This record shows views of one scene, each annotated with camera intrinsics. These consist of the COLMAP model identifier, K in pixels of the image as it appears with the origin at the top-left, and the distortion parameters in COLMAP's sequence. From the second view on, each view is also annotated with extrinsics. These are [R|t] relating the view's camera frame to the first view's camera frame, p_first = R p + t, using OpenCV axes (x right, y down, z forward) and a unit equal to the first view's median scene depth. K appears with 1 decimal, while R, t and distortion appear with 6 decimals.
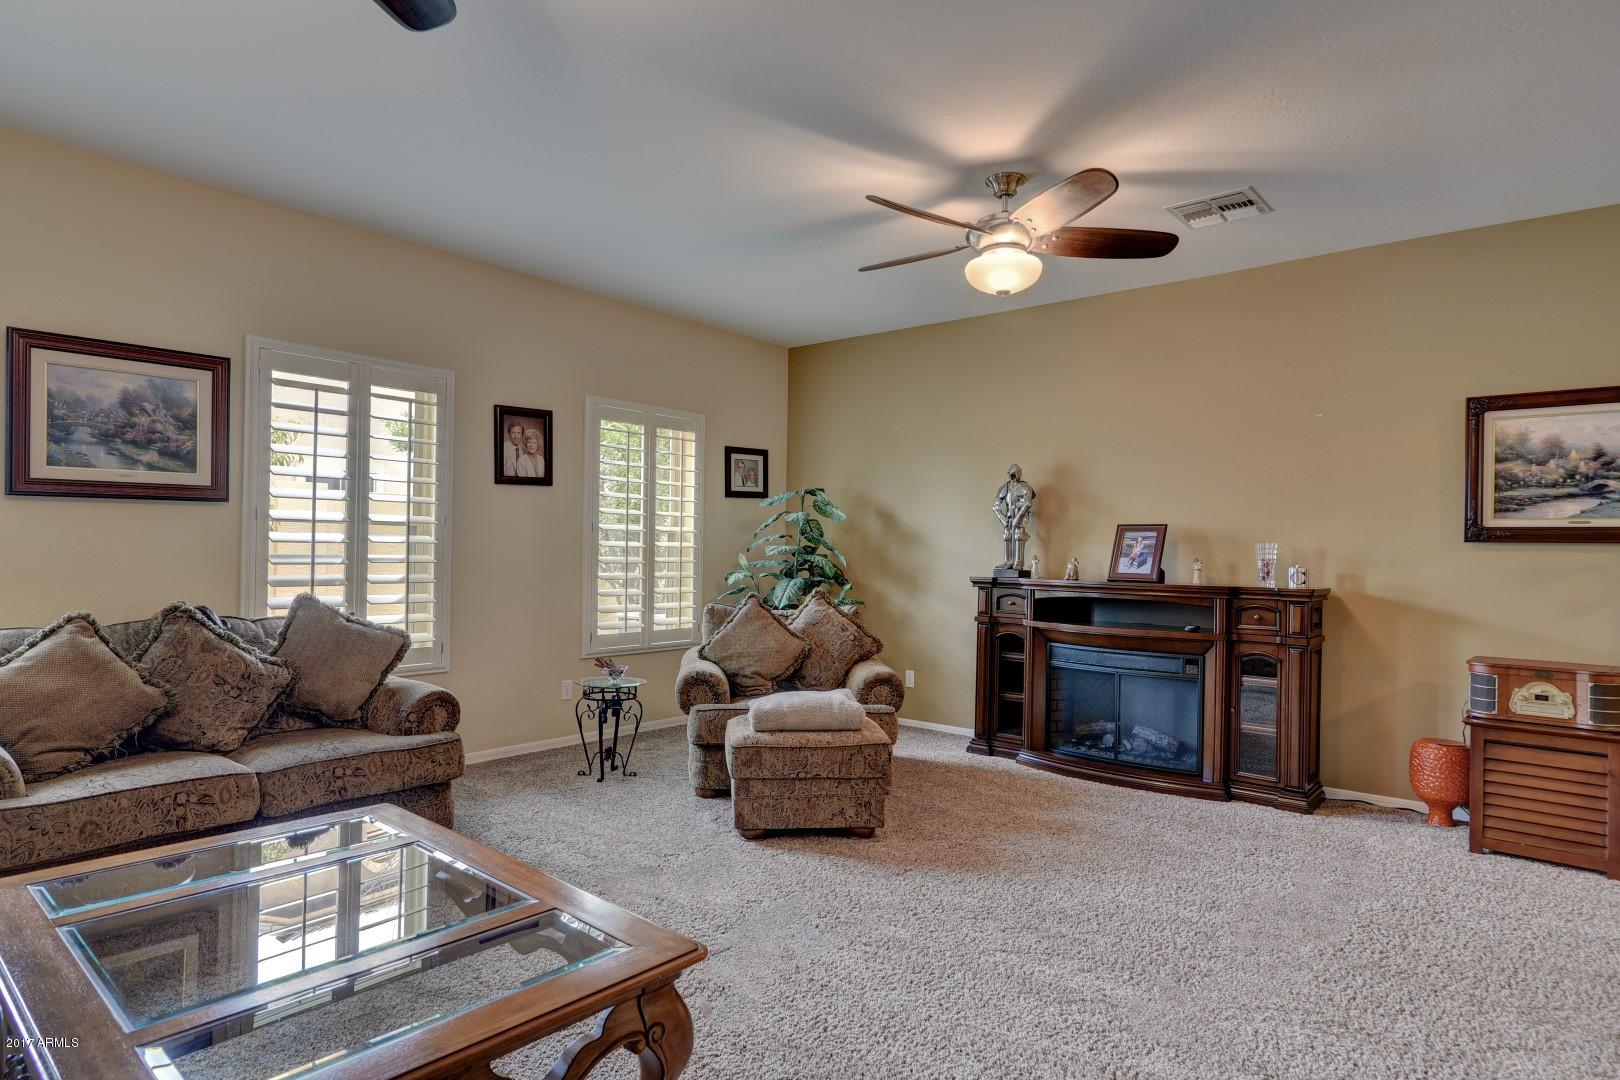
lens RADIAL K [[917.4, 0, 810.2], [0, 917.4, 545.4], [0, 0, 1]] dist [0.000878, -0.000099]
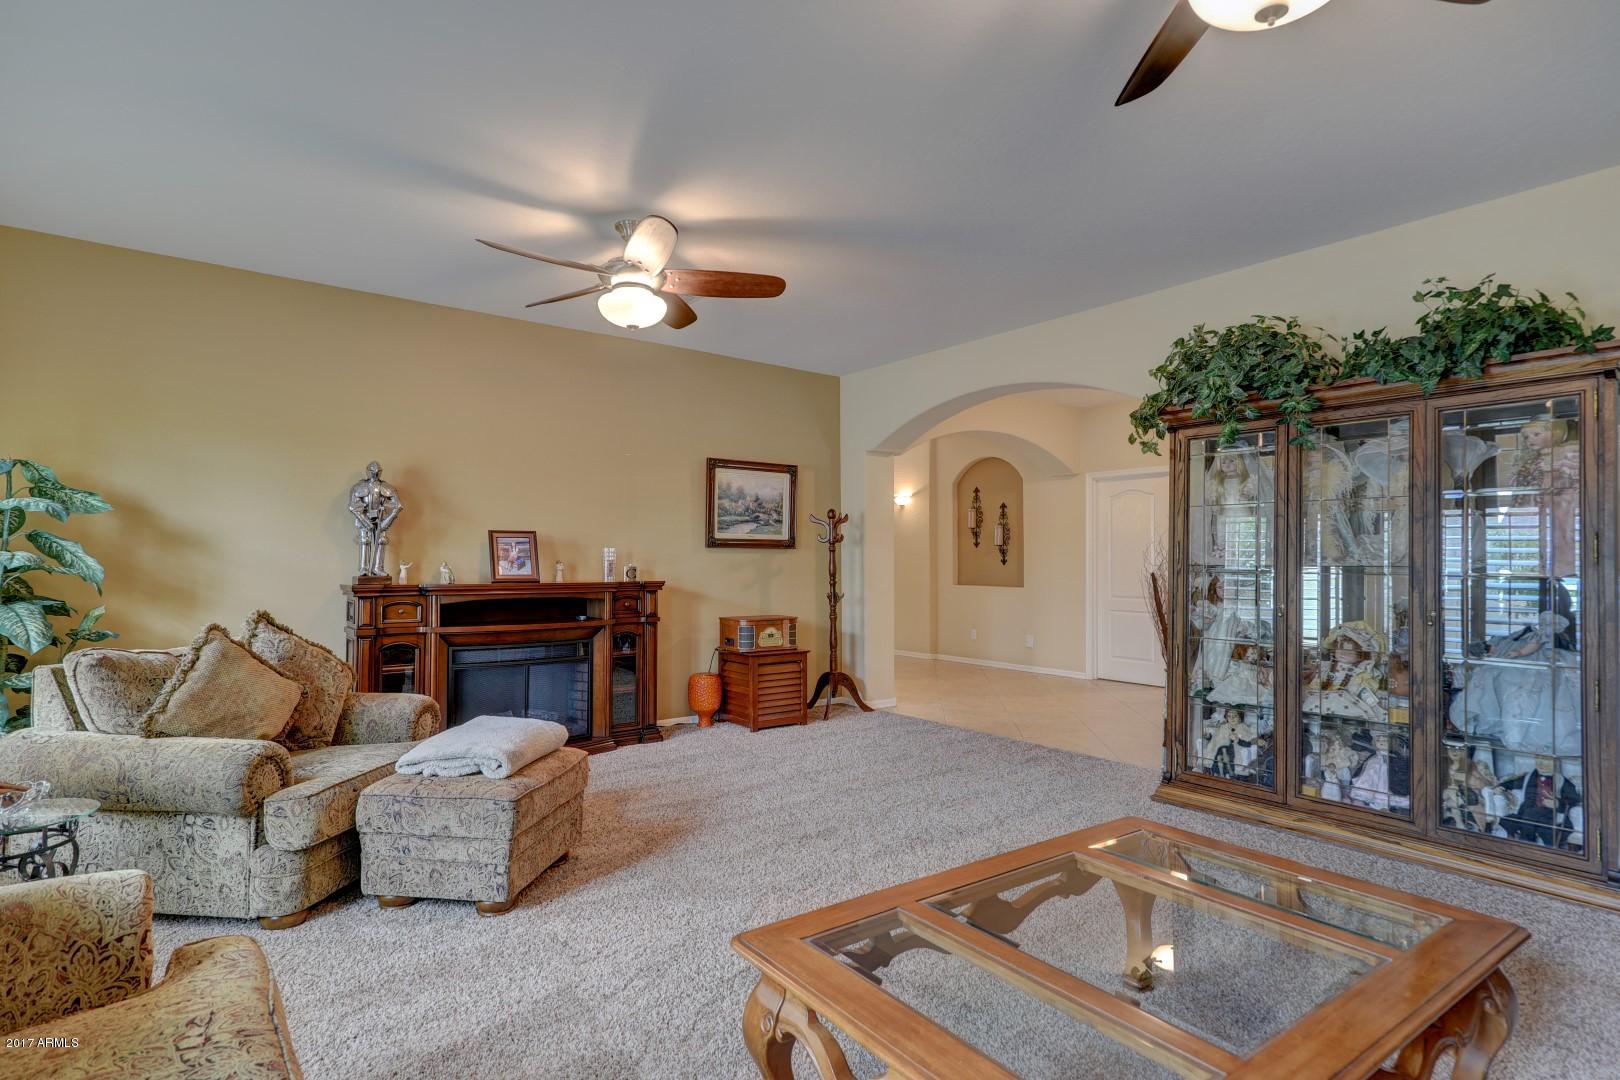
lens RADIAL K [[835.4, 0, 810.2], [0, 835.4, 544.5], [0, 0, 1]] dist [0.001441, 0.000102]
pose [[0.207012, 0.003045, 0.978334, -0.671187], [-0.002070, 0.999994, -0.002674, -0.005377], [-0.978336, -0.001472, 0.207017, 0.521736]]
